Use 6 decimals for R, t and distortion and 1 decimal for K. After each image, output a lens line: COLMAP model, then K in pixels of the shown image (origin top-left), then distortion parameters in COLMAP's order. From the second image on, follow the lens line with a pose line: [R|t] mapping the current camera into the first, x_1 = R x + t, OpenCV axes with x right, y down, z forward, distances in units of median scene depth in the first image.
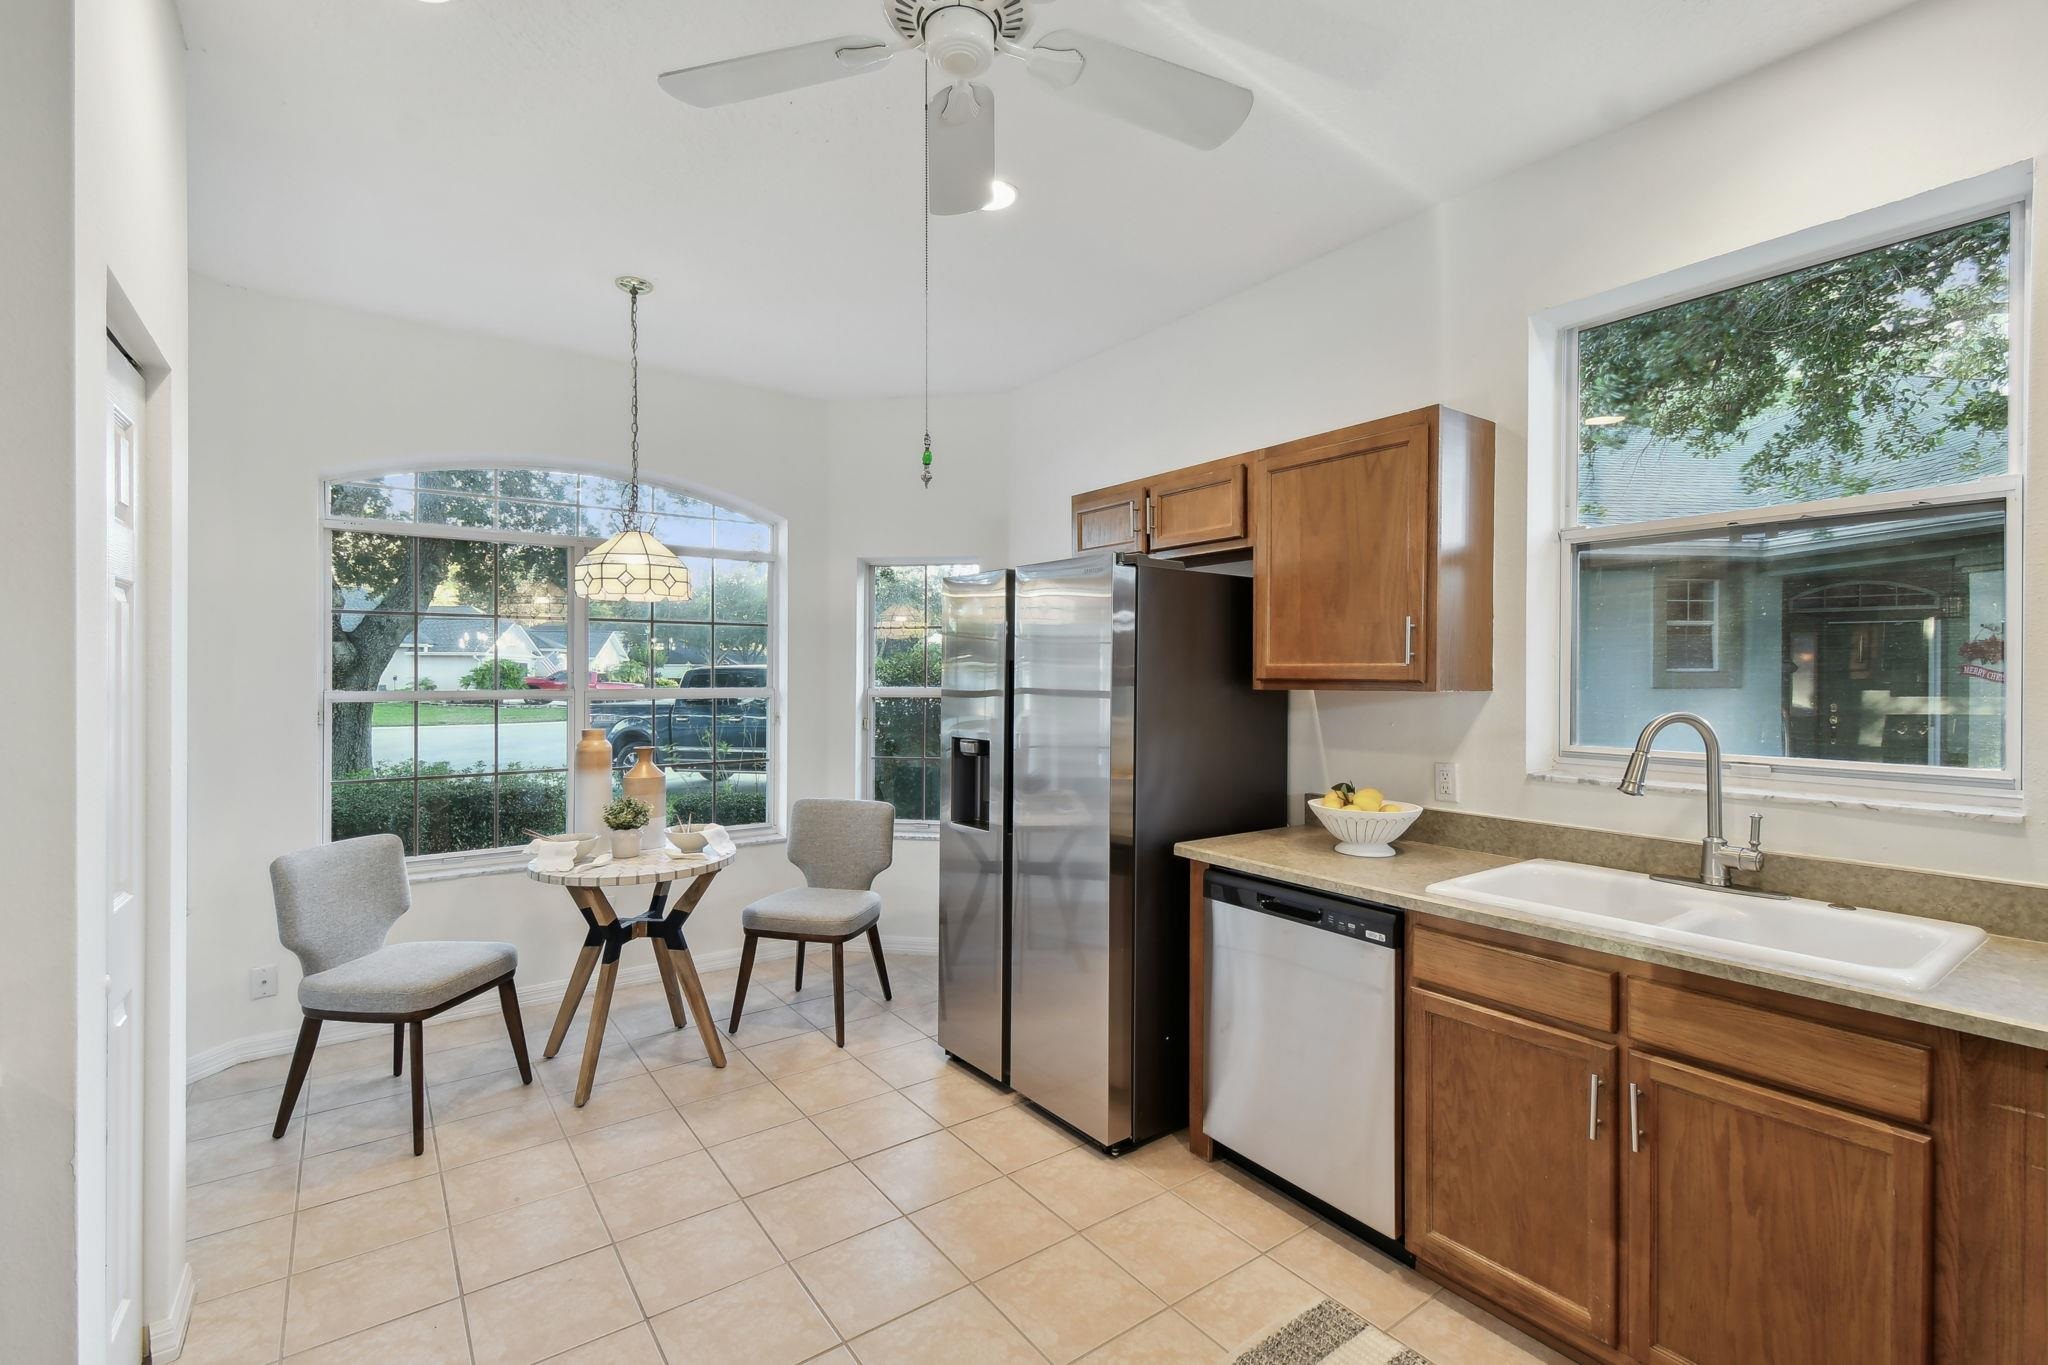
lens RADIAL K [[914.6, 0, 1011.7], [0, 914.6, 677.7], [0, 0, 1]] dist [0.004689, 0.000109]
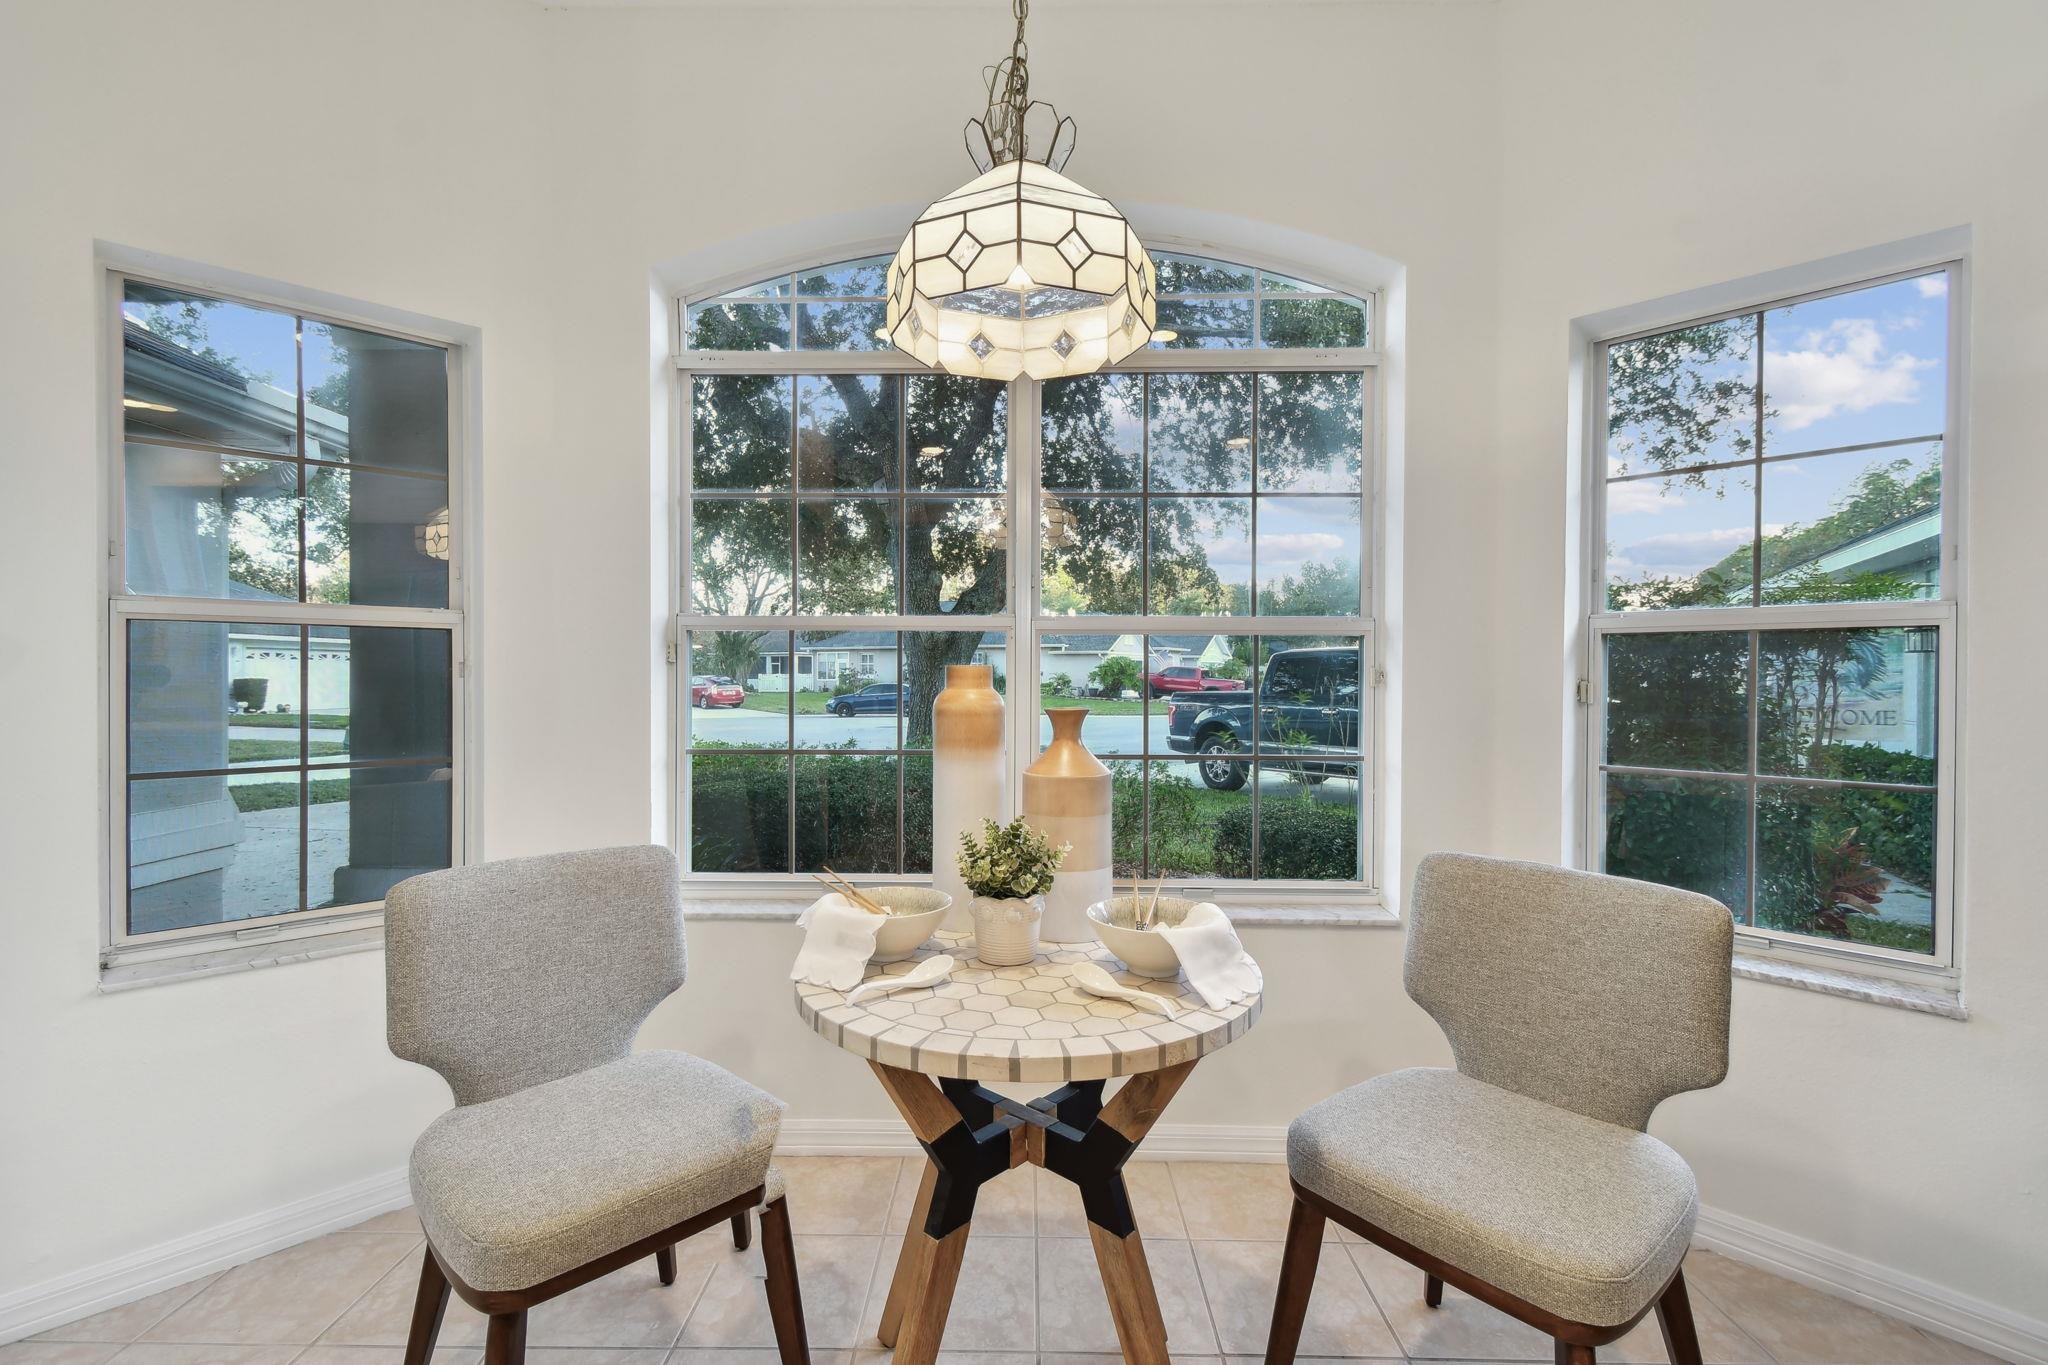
lens RADIAL K [[900.1, 0, 1025.7], [0, 900.1, 654.1], [0, 0, 1]] dist [0.000901, -0.000417]
pose [[0.808864, -0.008583, -0.587934, -0.173206], [-0.008597, 0.999614, -0.026421, 0.067200], [0.587933, 0.026425, 0.808478, 0.684891]]
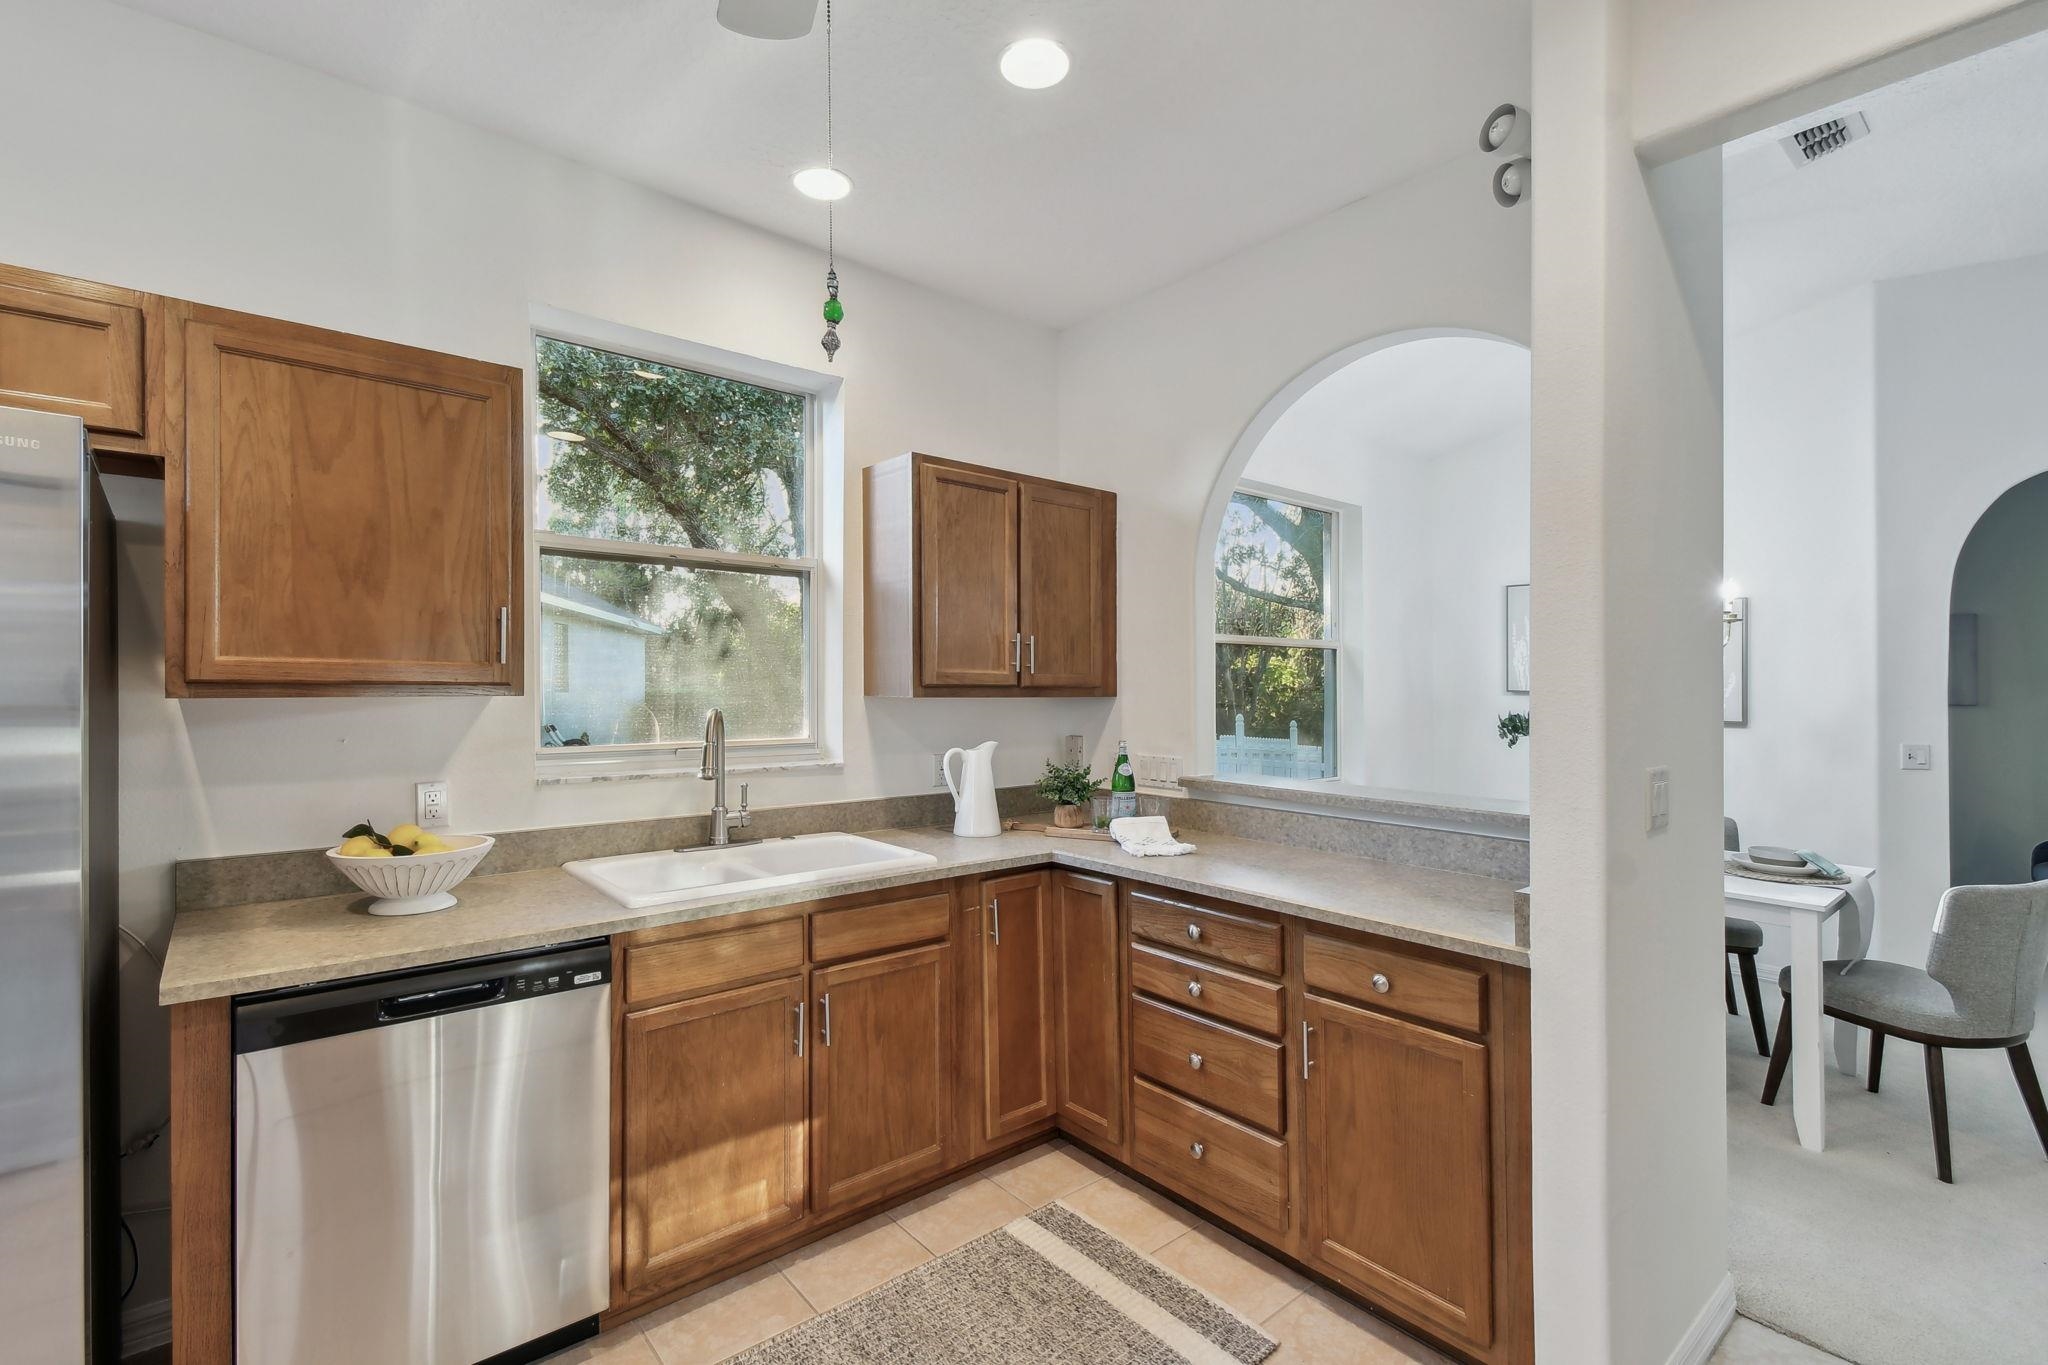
lens RADIAL K [[914.6, 0, 1011.7], [0, 914.6, 677.7], [0, 0, 1]] dist [0.004689, 0.000109]
pose [[-0.082363, 0.004436, 0.996593, -0.335758], [-0.001784, 0.999988, -0.004598, 0.000868], [-0.996601, -0.002157, -0.082354, 0.450187]]
